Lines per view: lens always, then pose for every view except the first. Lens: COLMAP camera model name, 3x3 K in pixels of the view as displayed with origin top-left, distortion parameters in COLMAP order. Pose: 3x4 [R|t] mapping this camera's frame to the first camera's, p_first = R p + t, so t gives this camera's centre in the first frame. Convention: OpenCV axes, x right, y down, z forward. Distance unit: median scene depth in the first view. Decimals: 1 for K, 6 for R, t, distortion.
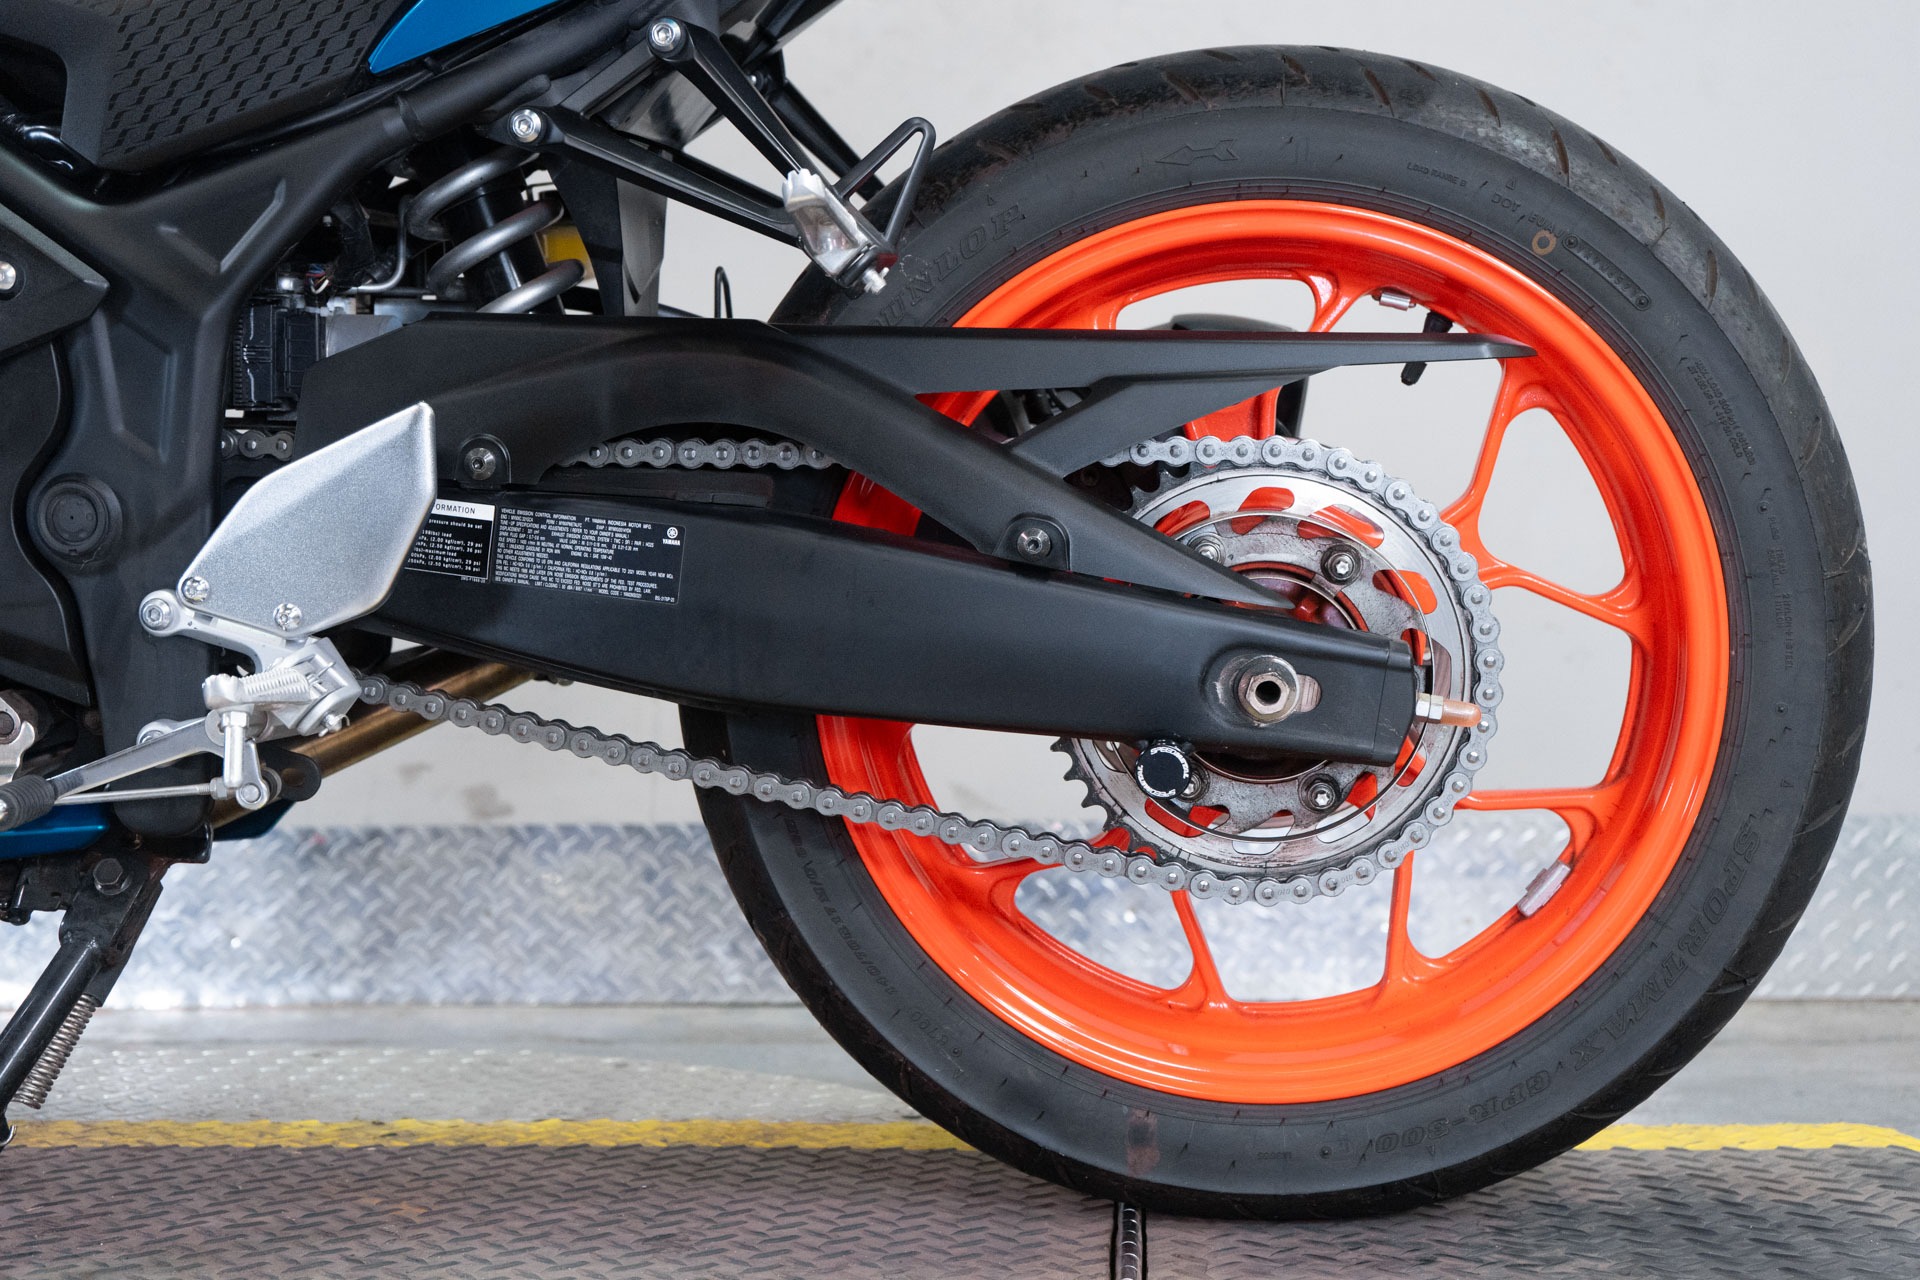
lens RADIAL K [[2533.2, 0, 960.0], [0, 2533.2, 640.0], [0, 0, 1]] dist [0.020848, 0.018297]
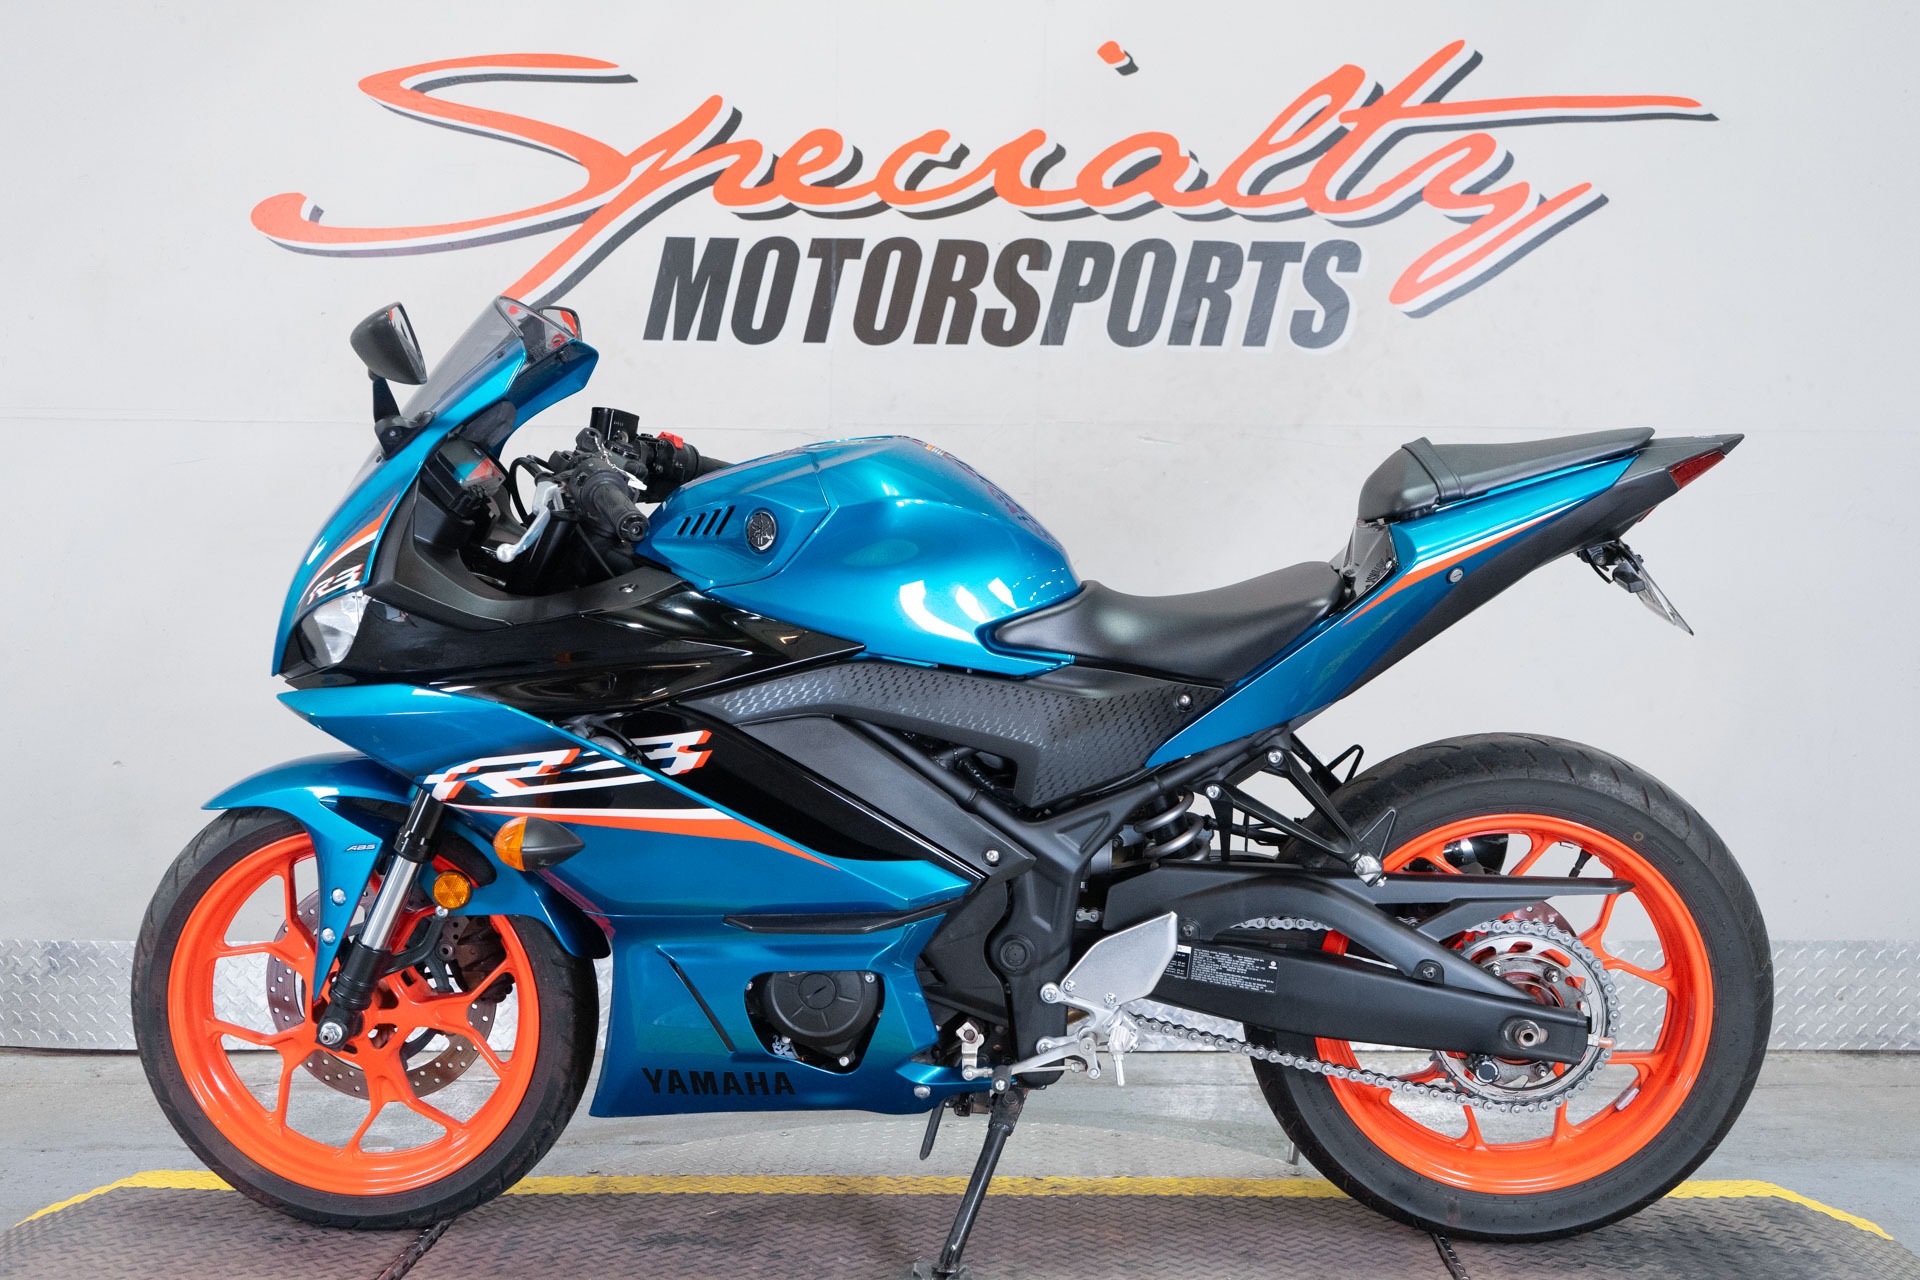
lens RADIAL K [[2258.2, 0, 960.0], [0, 2258.2, 640.0], [0, 0, 1]] dist [0.027958, -0.022933]
pose [[0.999568, 0.003172, 0.029209, -0.456289], [-0.004250, 0.999310, 0.036901, -0.410156], [-0.029072, -0.037010, 0.998892, -1.060538]]
